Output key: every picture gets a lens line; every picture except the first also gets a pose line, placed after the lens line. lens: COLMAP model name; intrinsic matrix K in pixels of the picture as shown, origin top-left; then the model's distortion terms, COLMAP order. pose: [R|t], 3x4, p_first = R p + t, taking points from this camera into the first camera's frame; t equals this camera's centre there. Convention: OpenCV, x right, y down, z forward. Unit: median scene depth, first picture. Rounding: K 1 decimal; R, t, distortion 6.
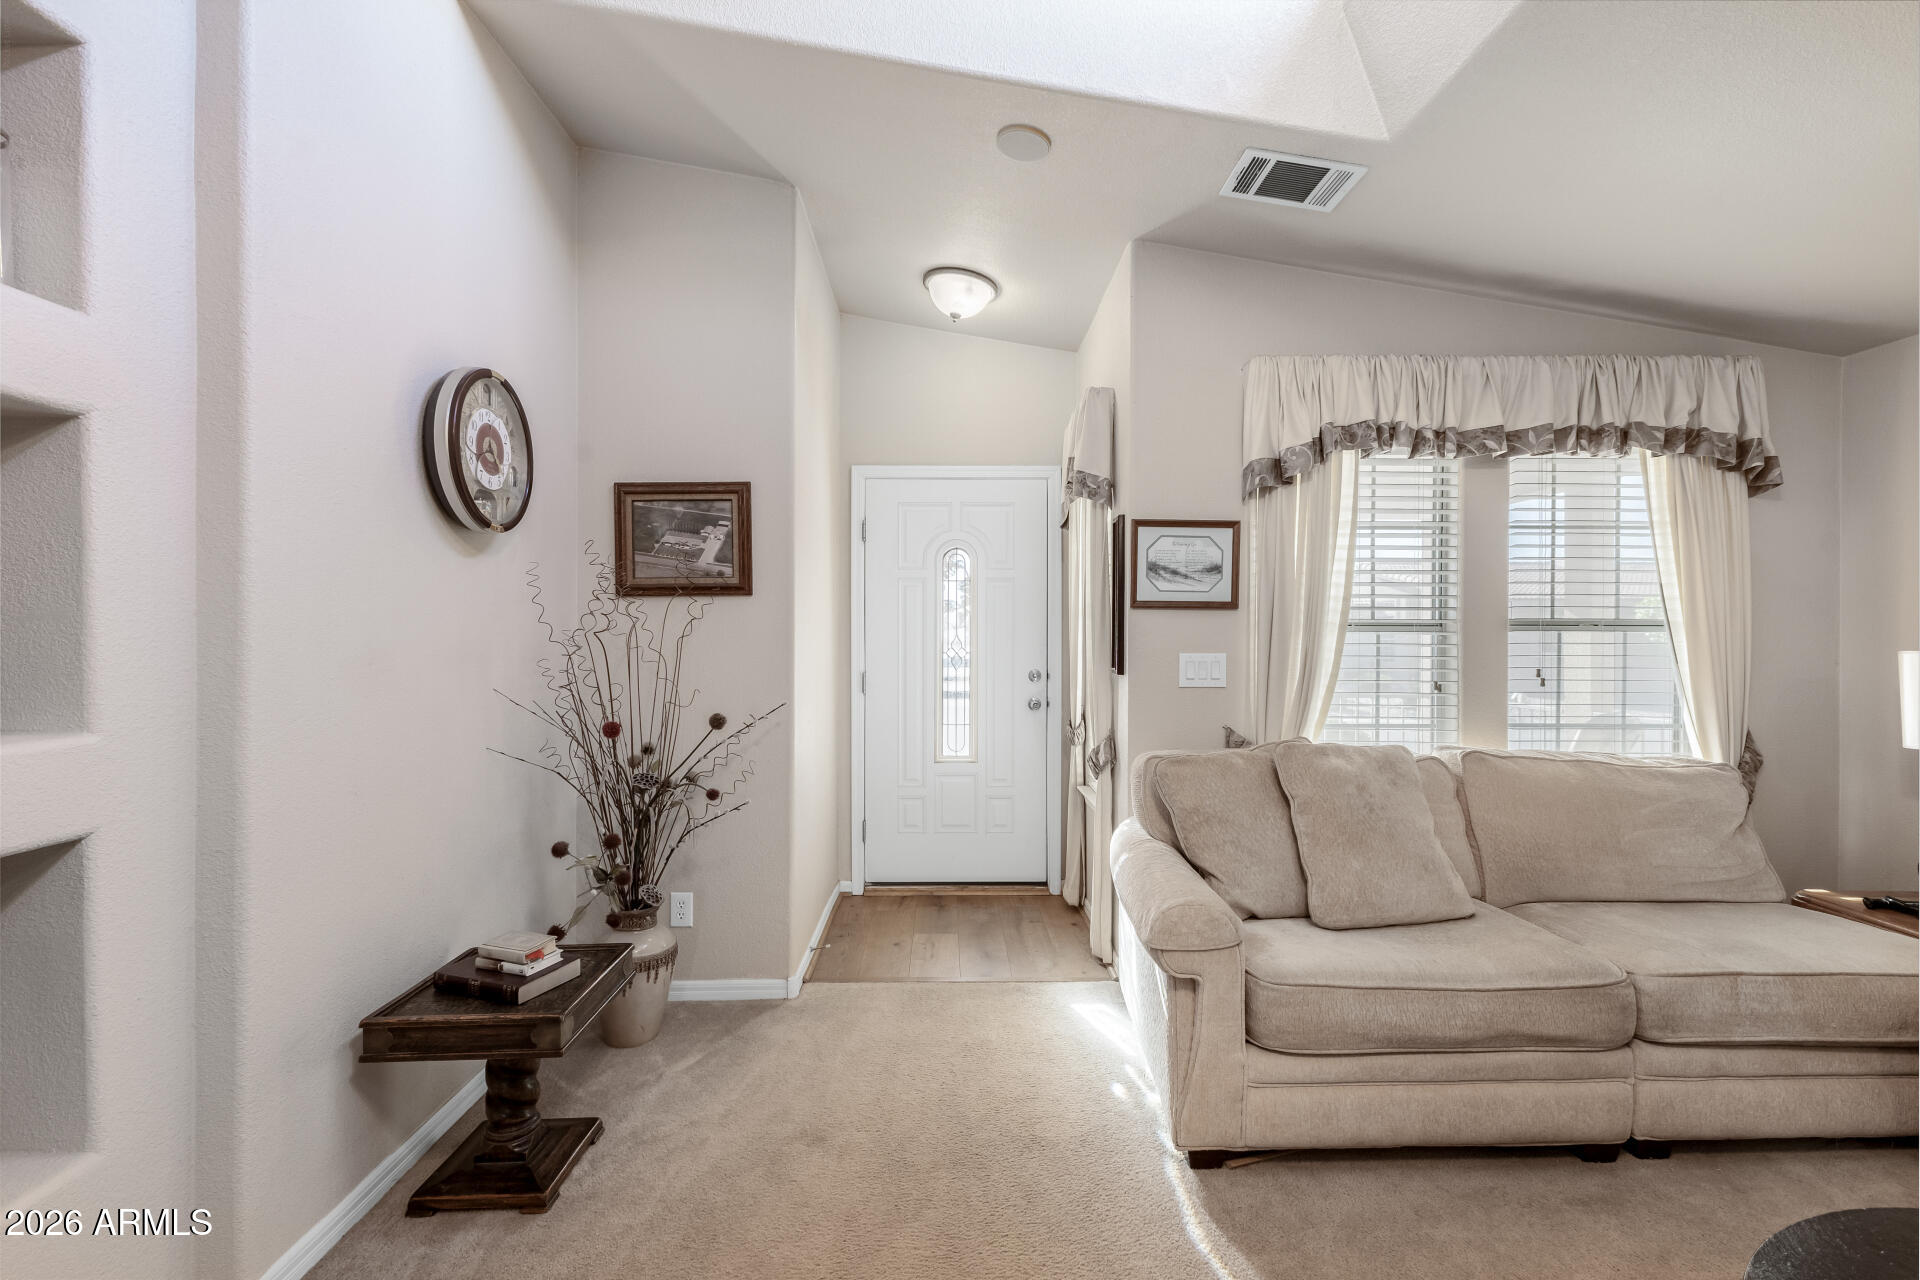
lens RADIAL K [[825.5, 0, 956.0], [0, 825.5, 633.5], [0, 0, 1]] dist [0.010744, 0.000177]
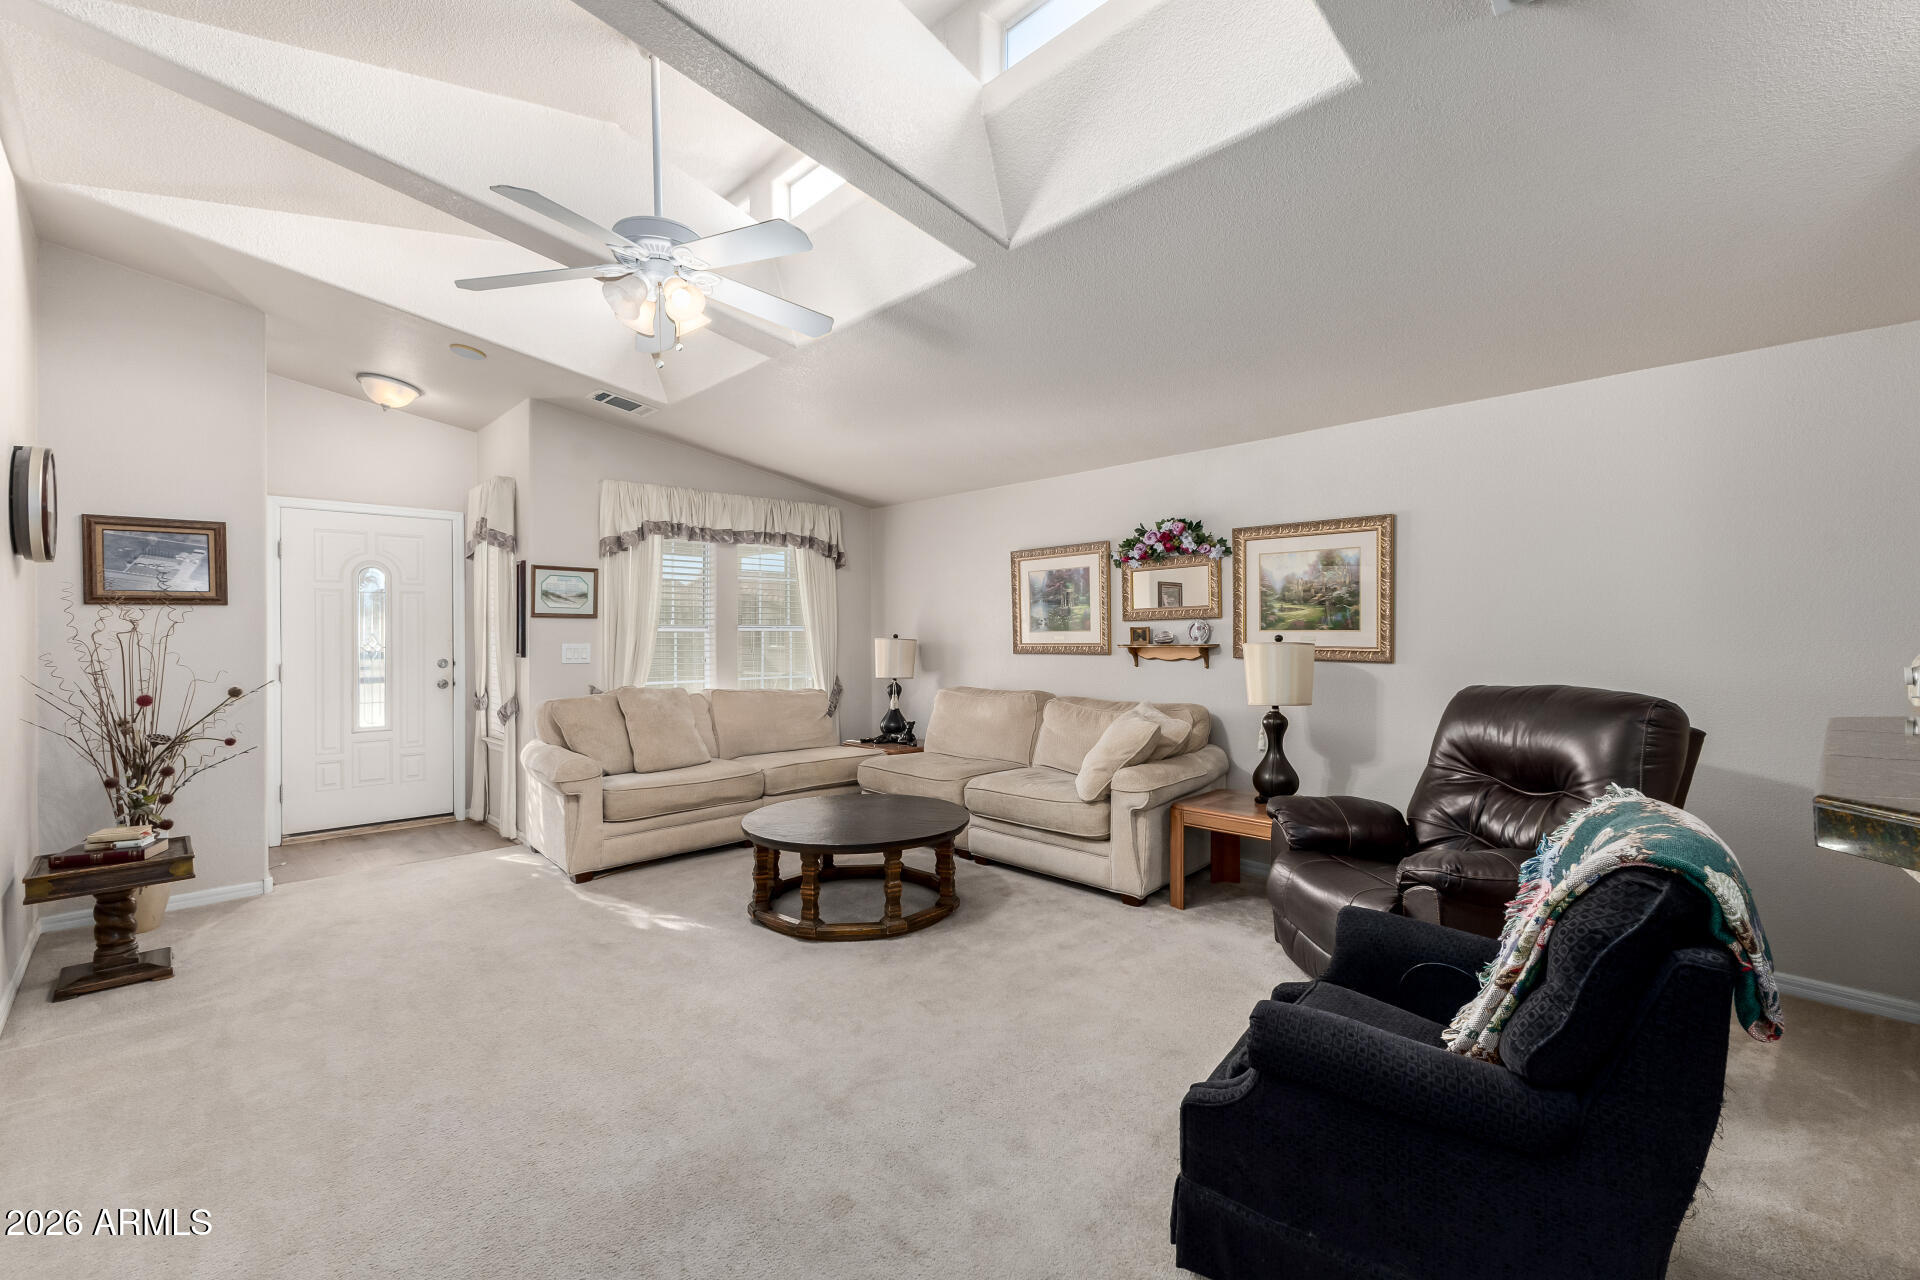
lens RADIAL K [[836.3, 0, 963.2], [0, 836.3, 636.4], [0, 0, 1]] dist [0.011780, 0.000171]
pose [[0.733800, -0.006658, 0.679333, -0.311175], [0.002931, 0.999974, 0.006634, -0.000619], [-0.679360, -0.002877, 0.733800, -0.871818]]
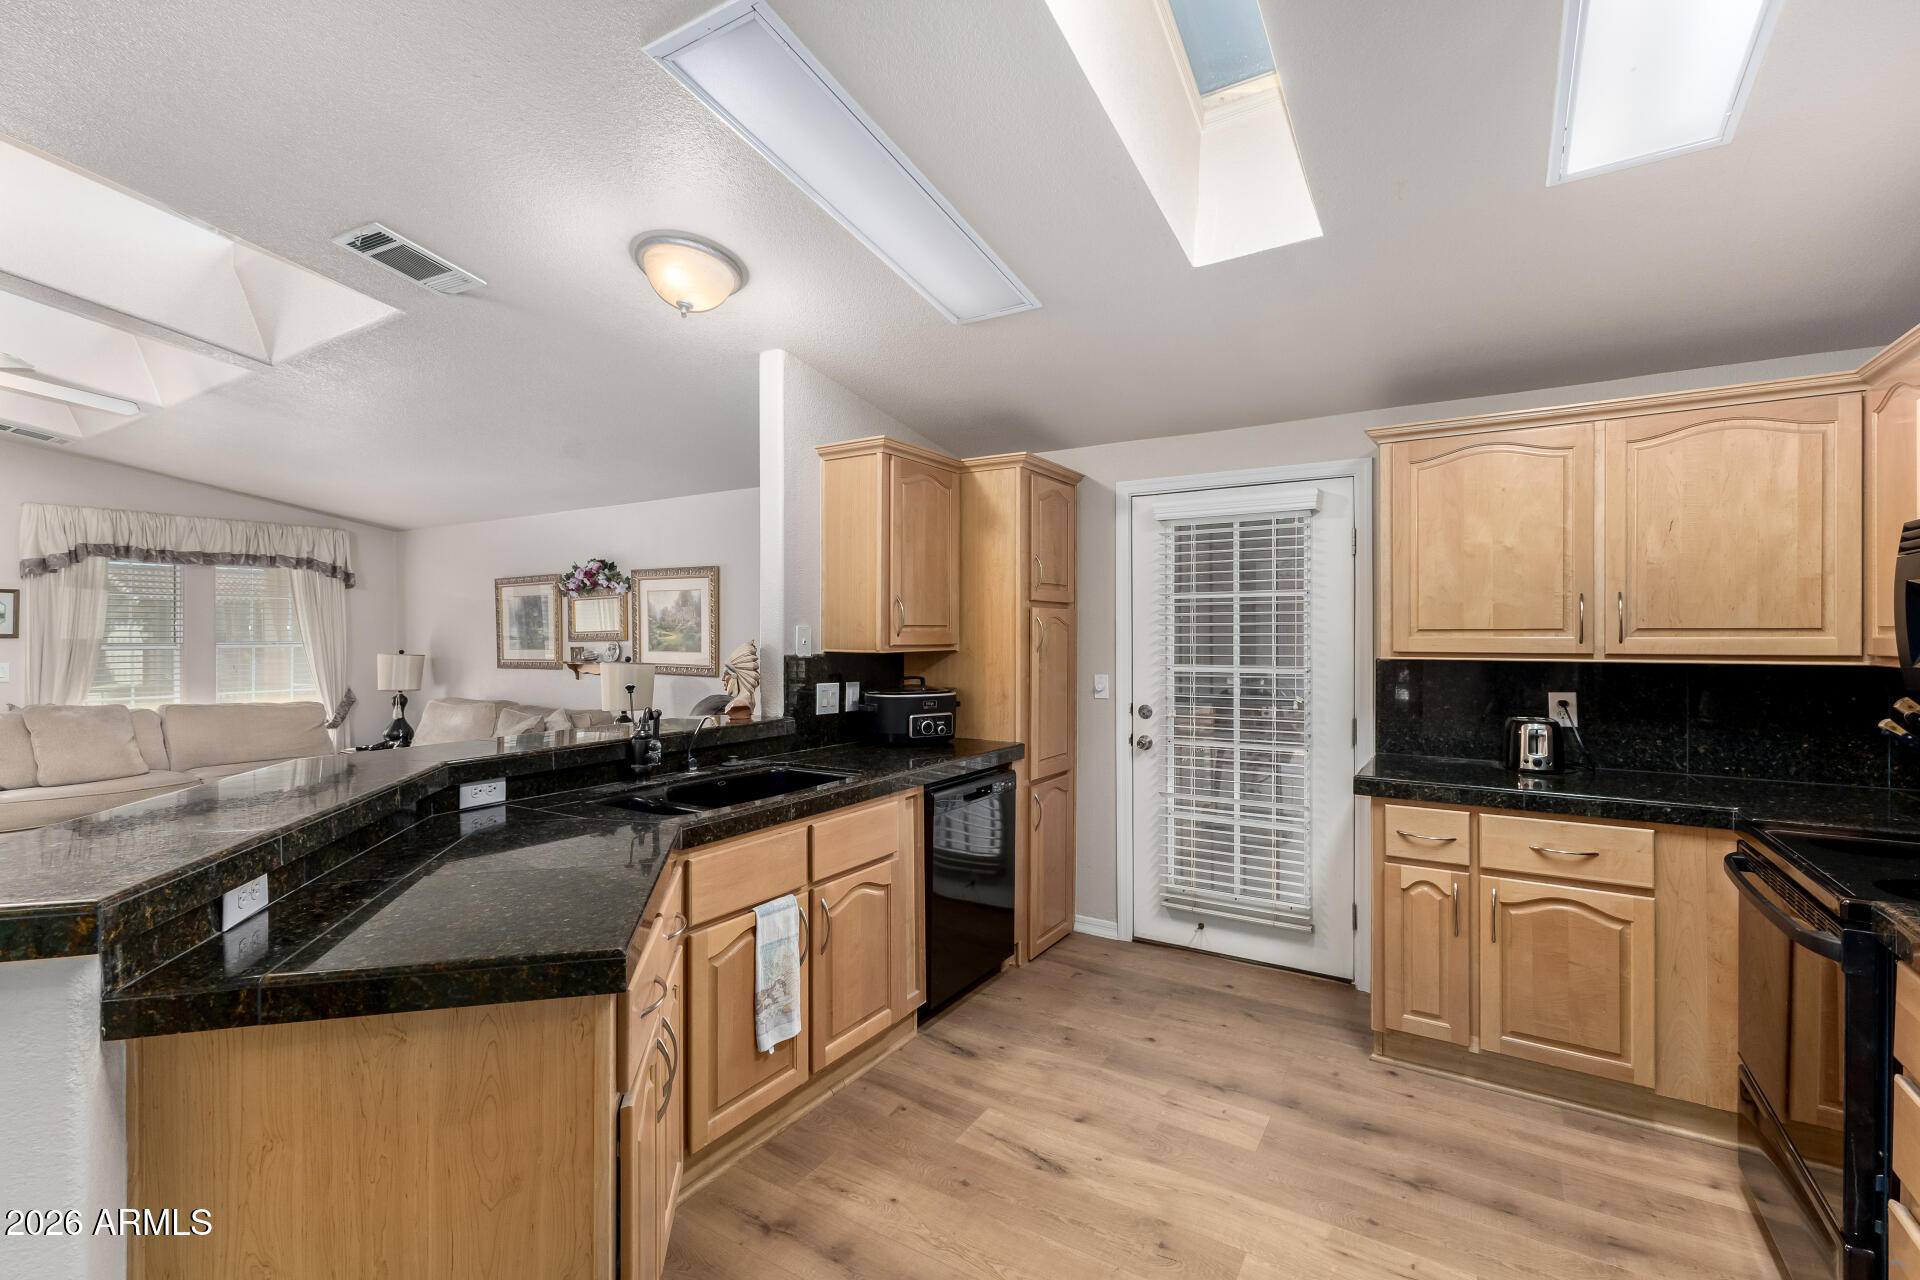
lens RADIAL K [[836.3, 0, 963.2], [0, 836.3, 636.4], [0, 0, 1]] dist [0.011780, 0.000171]
pose [[0.535836, -0.007374, 0.844290, -0.119400], [-0.000059, 0.999962, 0.008772, -0.051498], [-0.844322, -0.004750, 0.535815, -1.780829]]
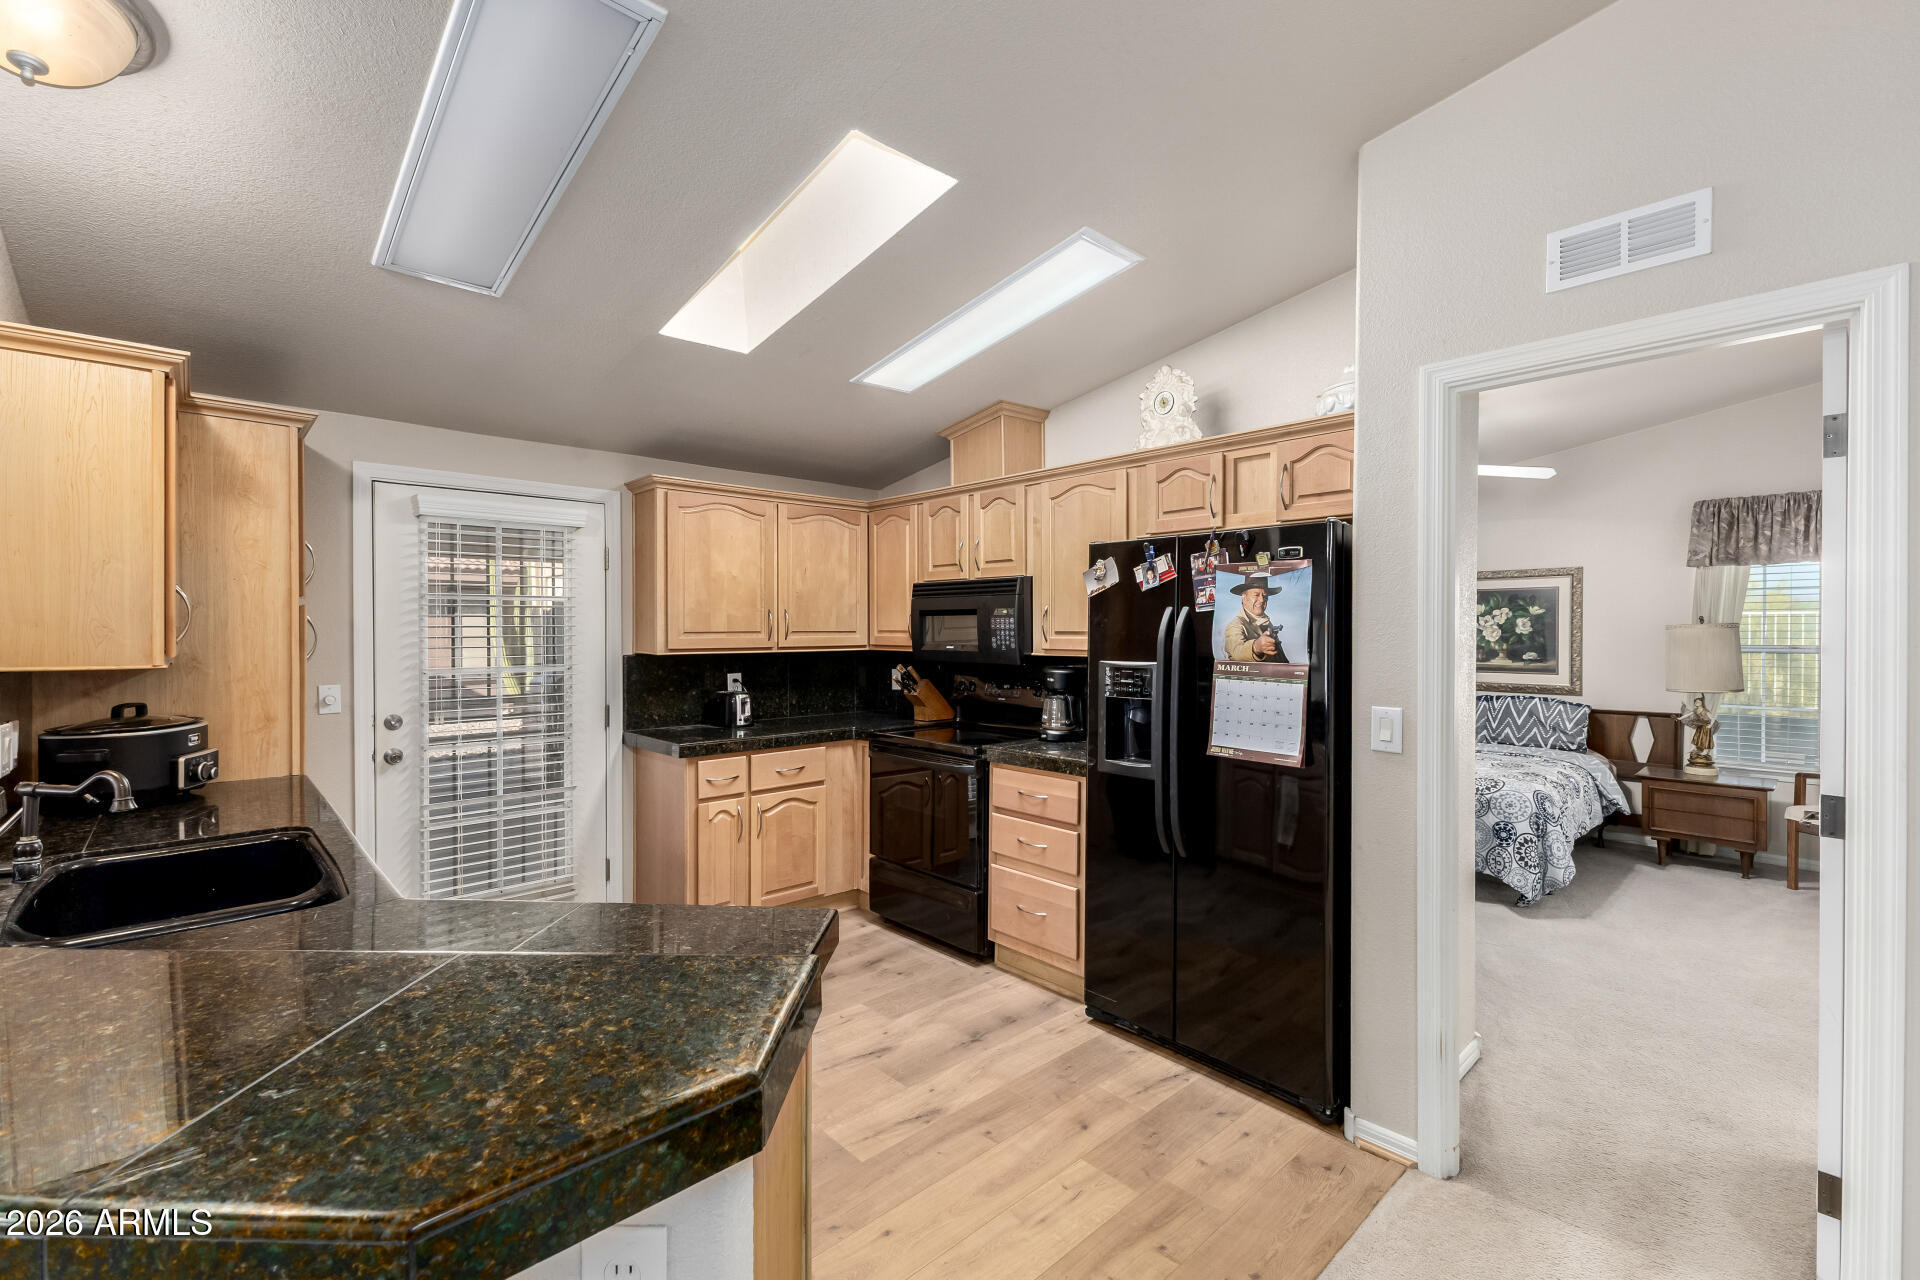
lens RADIAL K [[836.3, 0, 963.2], [0, 836.3, 636.4], [0, 0, 1]] dist [0.011780, 0.000171]
pose [[-0.675902, -0.011120, 0.736908, -0.284177], [-0.005016, 0.999932, 0.010488, -0.060517], [-0.736974, 0.003392, -0.675912, -1.097065]]
